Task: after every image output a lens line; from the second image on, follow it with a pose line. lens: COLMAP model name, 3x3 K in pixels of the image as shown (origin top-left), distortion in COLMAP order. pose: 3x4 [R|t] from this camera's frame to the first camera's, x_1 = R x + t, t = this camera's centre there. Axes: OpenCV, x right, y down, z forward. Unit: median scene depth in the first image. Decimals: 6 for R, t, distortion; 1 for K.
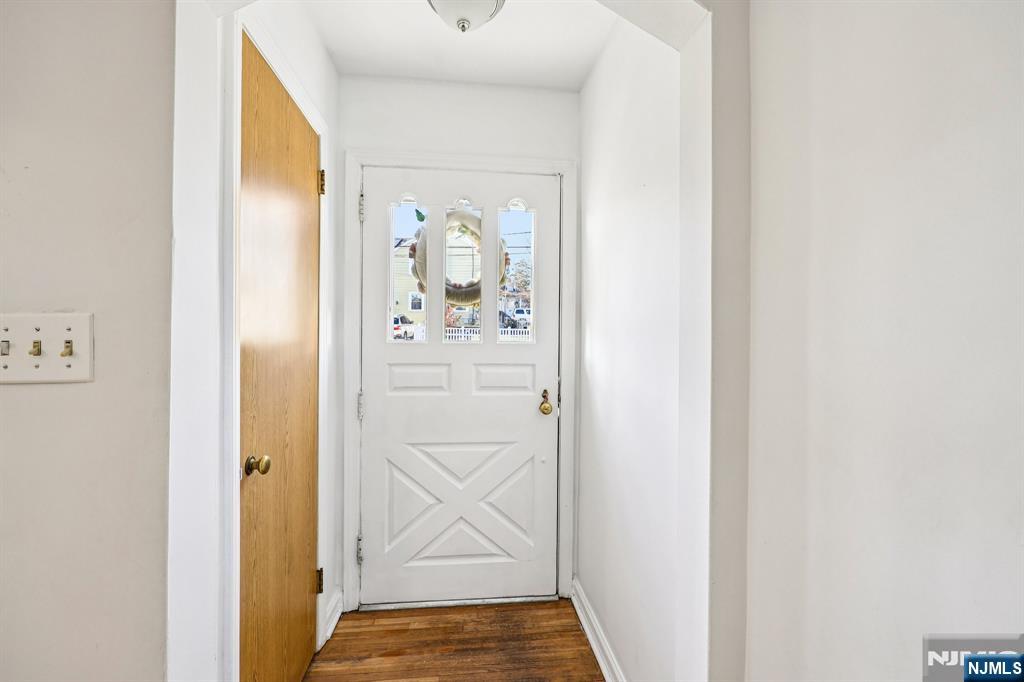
lens RADIAL K [[420.6, 0, 511.4], [0, 420.6, 342.3], [0, 0, 1]] dist [0.002341, 0.000184]
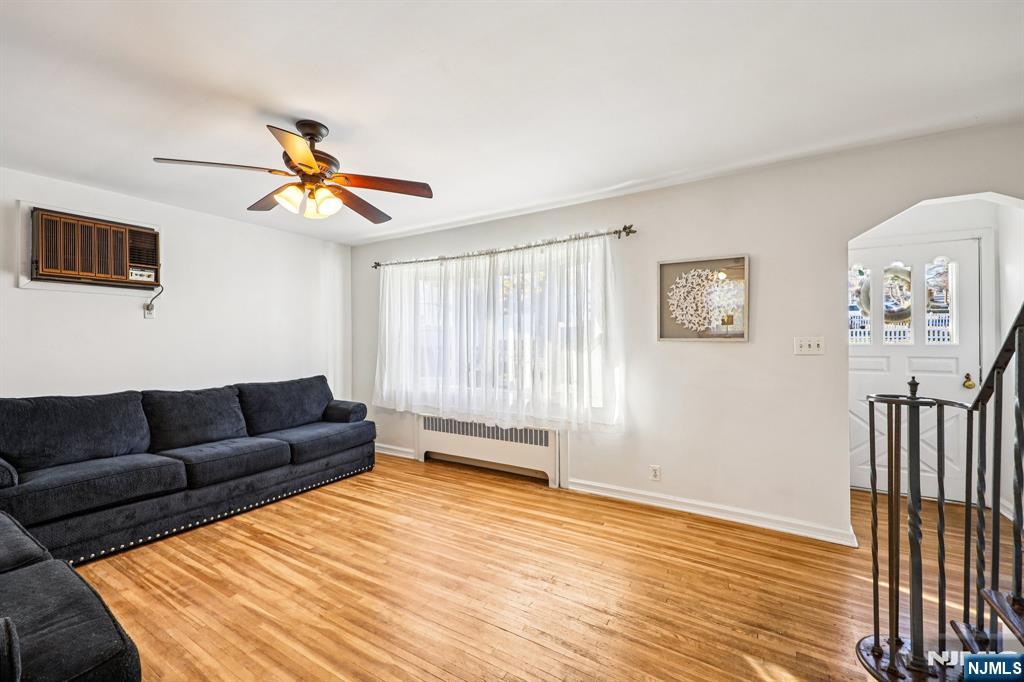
lens RADIAL K [[420.6, 0, 516.3], [0, 420.6, 340.1], [0, 0, 1]] dist [0.002341, 0.000184]
pose [[0.797464, -0.012164, -0.603244, -0.319442], [0.003321, 0.999870, -0.015771, 0.004844], [0.603357, 0.010573, 0.797401, -1.317959]]
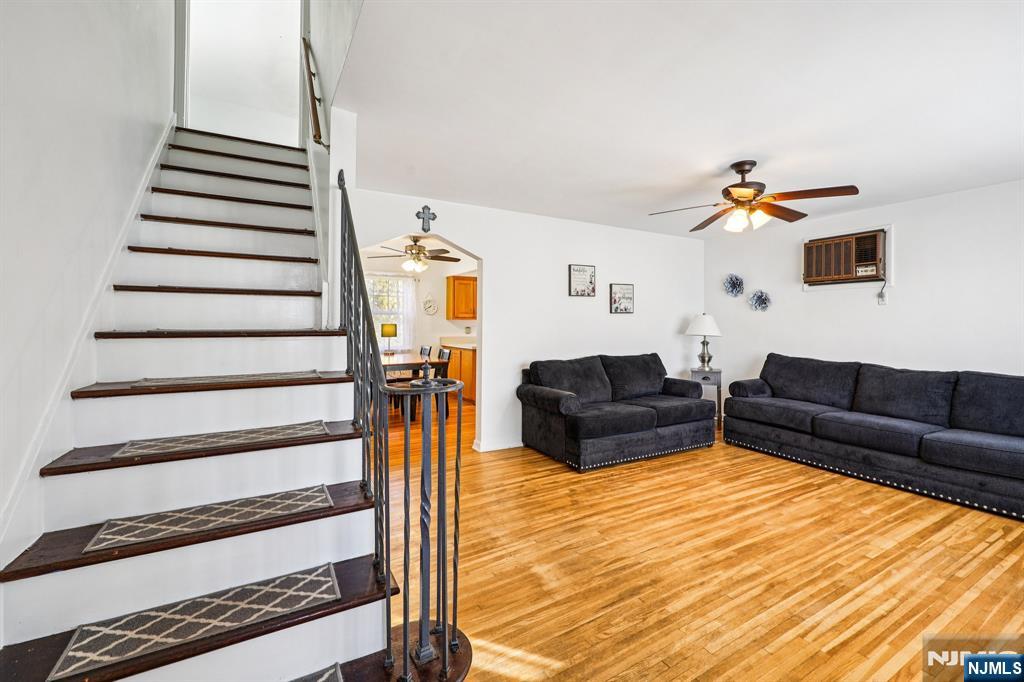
lens RADIAL K [[420.6, 0, 506.0], [0, 420.6, 318.0], [0, 0, 1]] dist [0.002341, 0.000184]
pose [[-0.922359, -0.013444, -0.386100, 0.280411], [-0.011737, 0.999908, -0.006778, -0.041439], [0.386155, -0.001720, -0.922432, 2.568731]]
